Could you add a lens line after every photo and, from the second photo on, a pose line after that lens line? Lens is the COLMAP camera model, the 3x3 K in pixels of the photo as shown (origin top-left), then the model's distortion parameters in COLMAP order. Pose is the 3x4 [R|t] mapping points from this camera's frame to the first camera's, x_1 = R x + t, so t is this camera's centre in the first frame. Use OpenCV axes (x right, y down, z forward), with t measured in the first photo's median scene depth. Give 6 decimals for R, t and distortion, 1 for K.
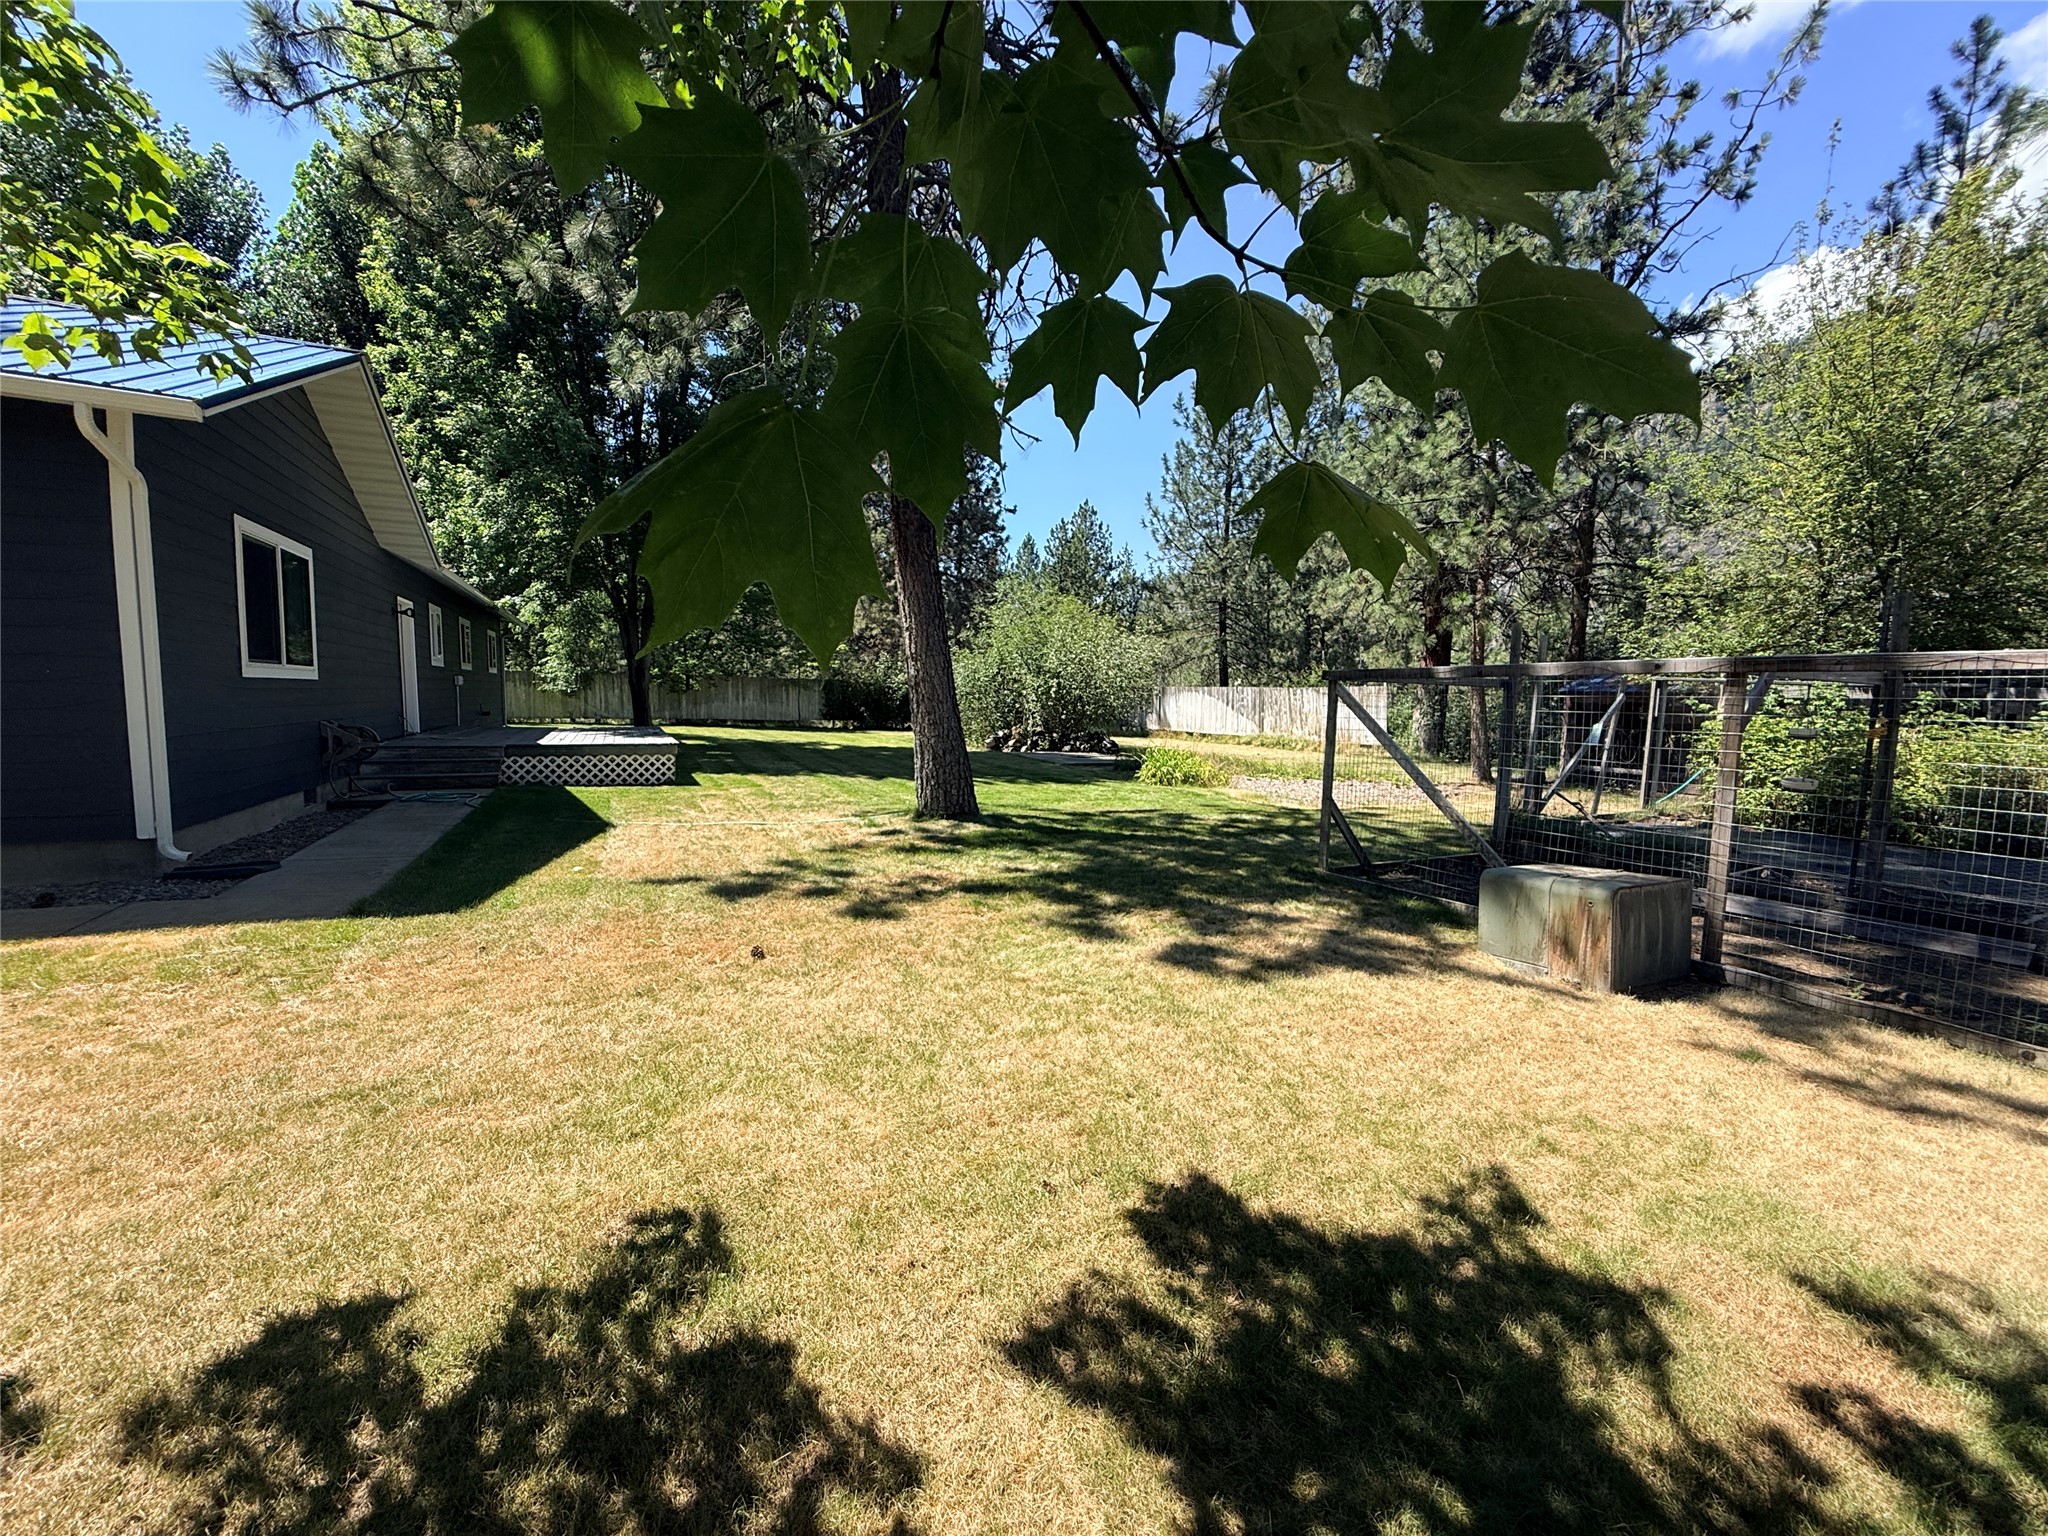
lens RADIAL K [[817.6, 0, 1018.7], [0, 817.6, 771.4], [0, 0, 1]] dist [0.000596, -0.000542]
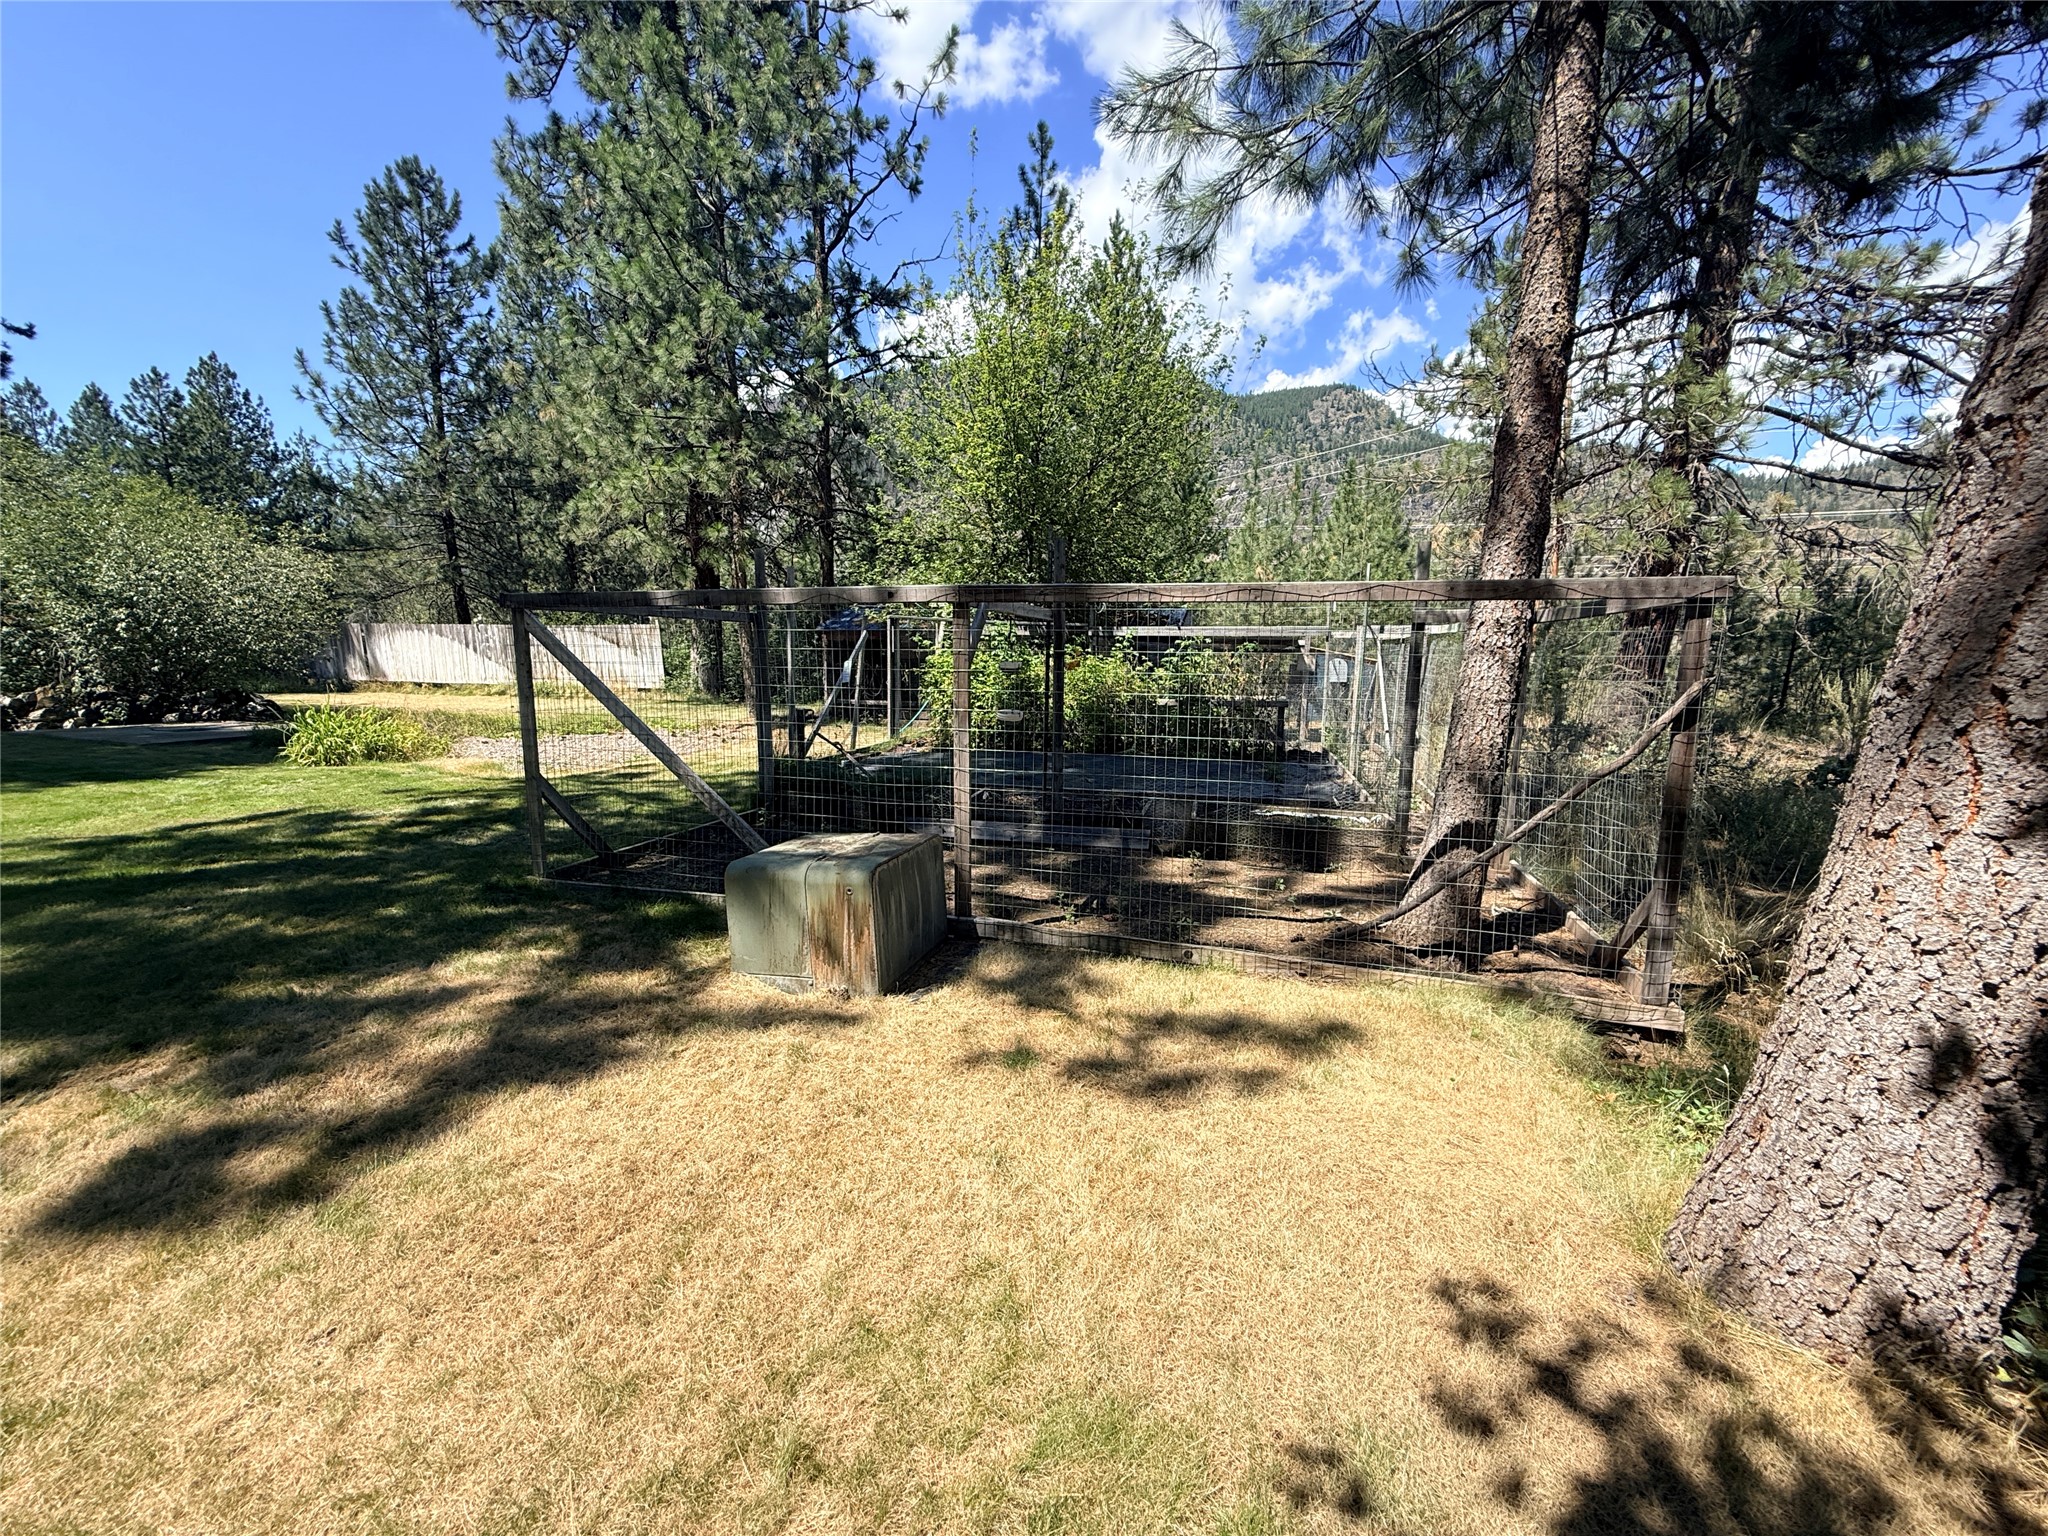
lens RADIAL K [[817.6, 0, 1023.2], [0, 817.6, 770.1], [0, 0, 1]] dist [0.000596, -0.000542]
pose [[0.683620, -0.121524, 0.719650, 0.083020], [0.070249, 0.992418, 0.100852, -0.007876], [-0.726450, -0.018390, 0.686974, 0.107619]]
